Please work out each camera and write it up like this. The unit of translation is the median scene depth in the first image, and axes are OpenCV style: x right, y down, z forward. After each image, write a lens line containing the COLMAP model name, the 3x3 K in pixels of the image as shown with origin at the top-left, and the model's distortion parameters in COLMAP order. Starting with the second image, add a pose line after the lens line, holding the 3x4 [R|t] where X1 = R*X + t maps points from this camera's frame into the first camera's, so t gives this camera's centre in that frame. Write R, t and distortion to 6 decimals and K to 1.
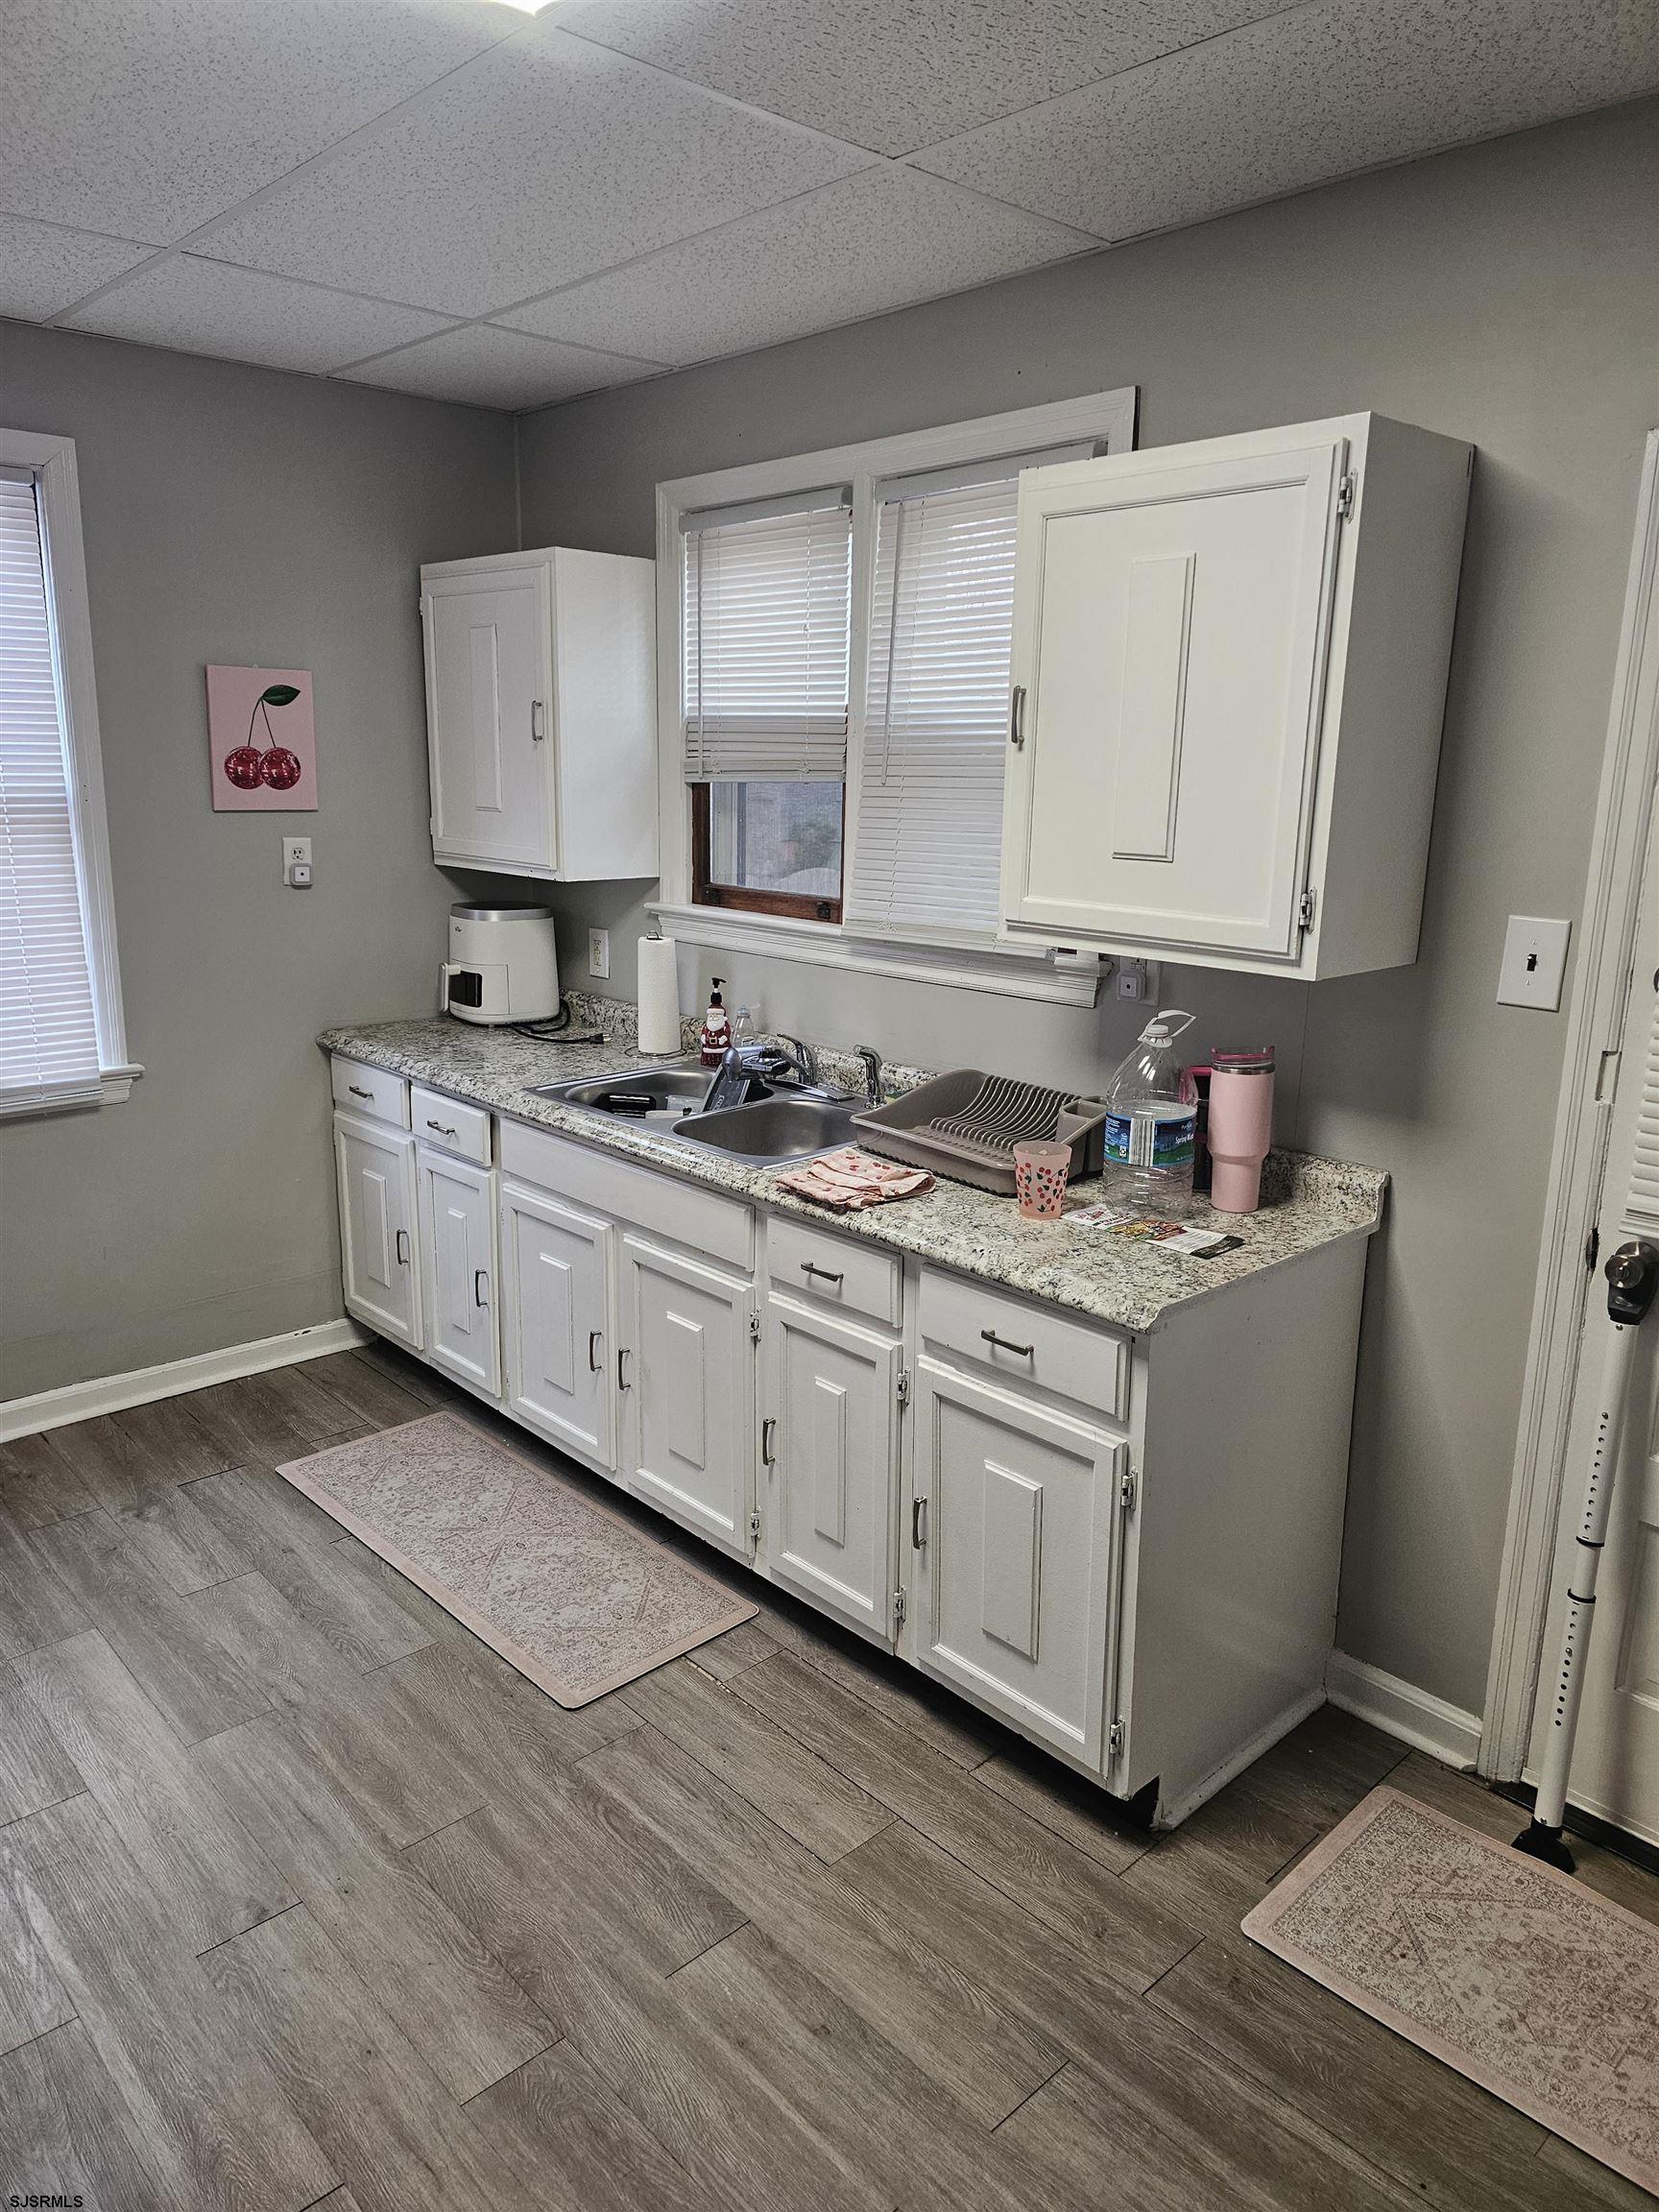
lens RADIAL K [[1472.4, 0, 844.2], [0, 1472.4, 1069.2], [0, 0, 1]] dist [0.081266, -0.079355]
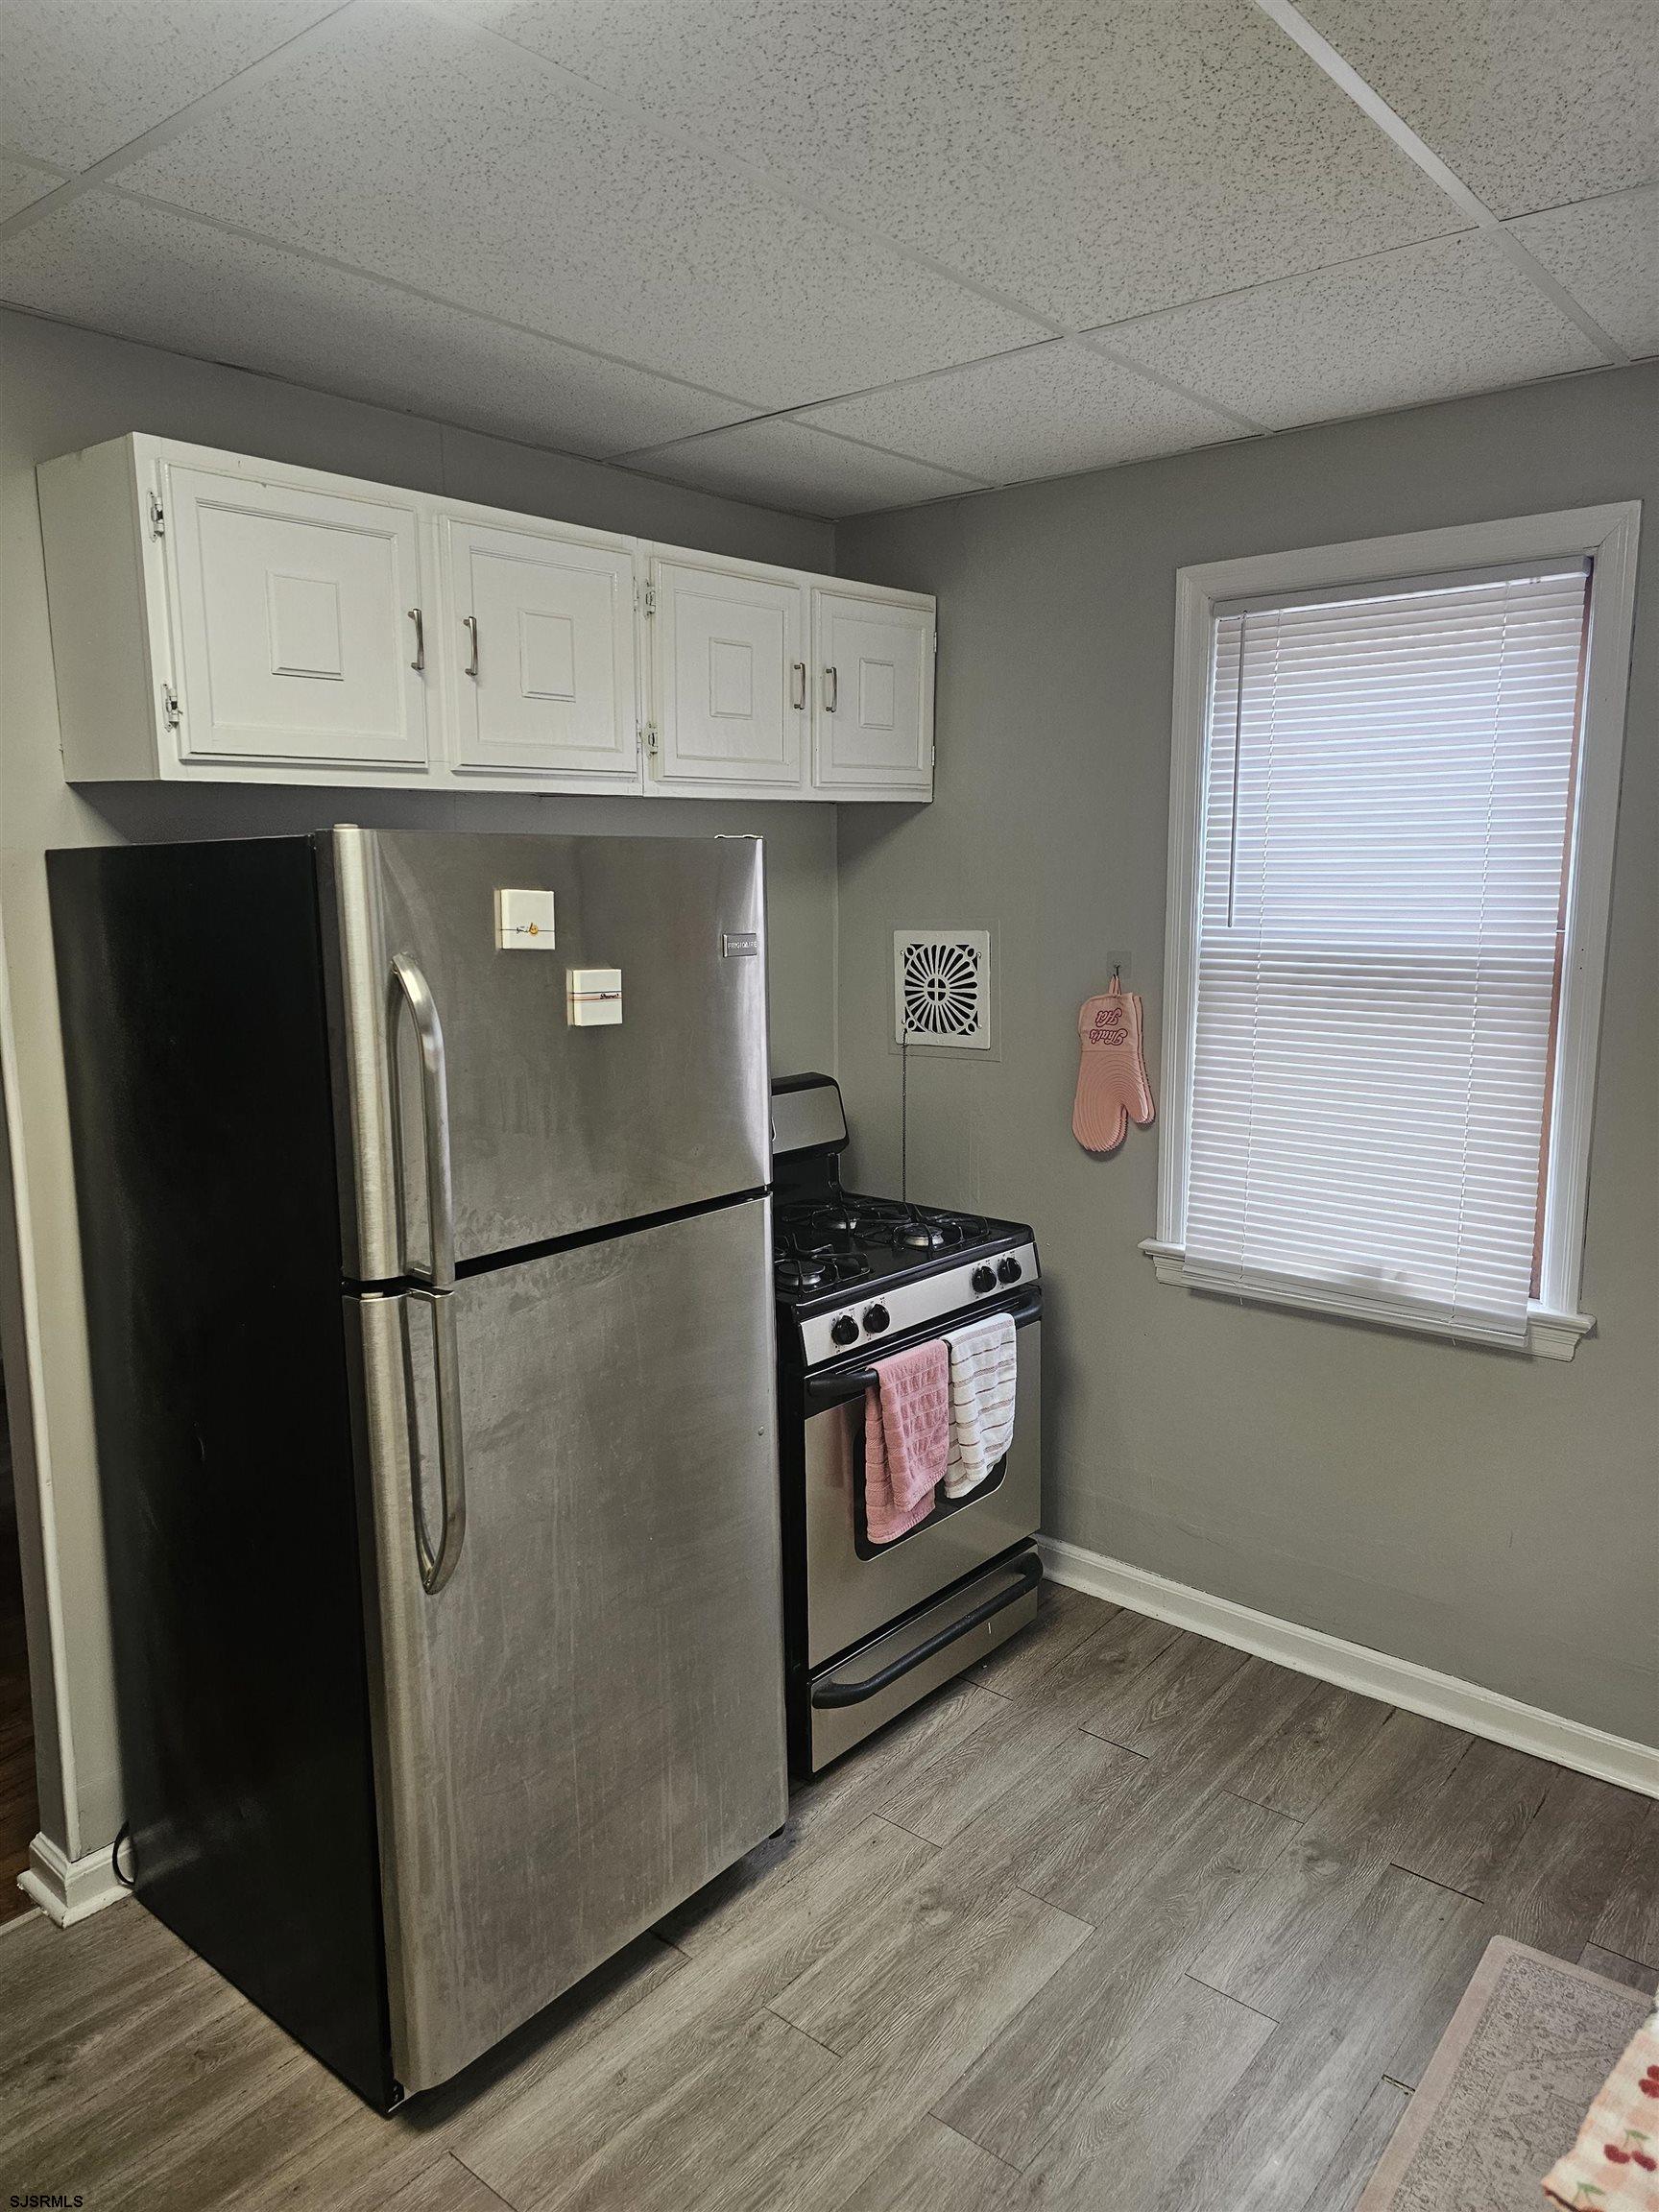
lens RADIAL K [[1472.4, 0, 844.2], [0, 1472.4, 1069.2], [0, 0, 1]] dist [0.081266, -0.079355]
pose [[0.124110, 0.119060, -0.985100, 0.210391], [-0.208638, 0.973713, 0.091398, -0.118824], [0.970086, 0.194186, 0.145688, 0.518948]]
